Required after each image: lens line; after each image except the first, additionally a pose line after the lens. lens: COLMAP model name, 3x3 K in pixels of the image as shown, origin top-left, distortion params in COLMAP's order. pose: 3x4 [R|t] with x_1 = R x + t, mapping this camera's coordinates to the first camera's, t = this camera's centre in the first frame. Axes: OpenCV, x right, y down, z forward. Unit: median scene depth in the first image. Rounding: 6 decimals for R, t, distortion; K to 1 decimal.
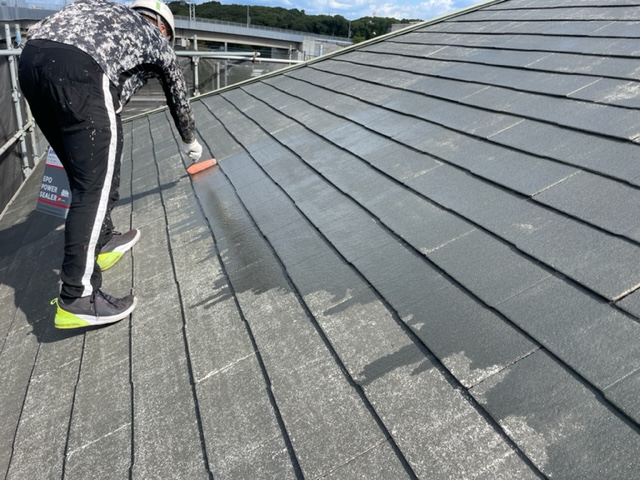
lens RADIAL K [[488.0, 0, 318.4], [0, 488.0, 241.5], [0, 0, 1]] dist [0.075981, -0.093730]
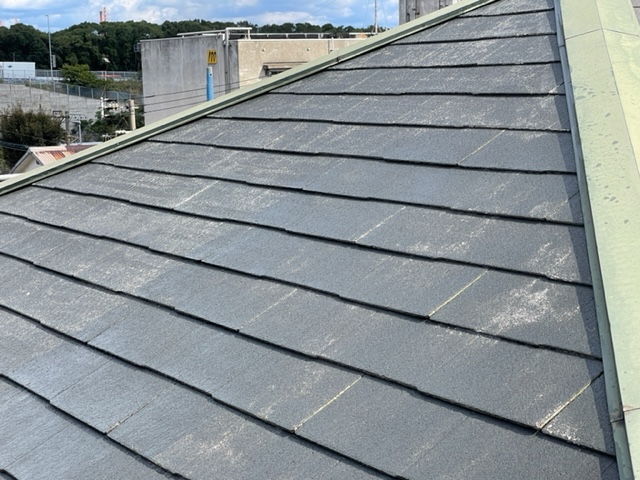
lens RADIAL K [[1132.8, 0, 323.2], [0, 1132.8, 237.7], [0, 0, 1]] dist [0.100087, 0.000000]
pose [[0.954867, -0.133392, 0.265395, 0.079444], [0.191577, 0.959384, -0.207076, -0.123876], [-0.226994, 0.248573, 0.941640, -0.080139]]
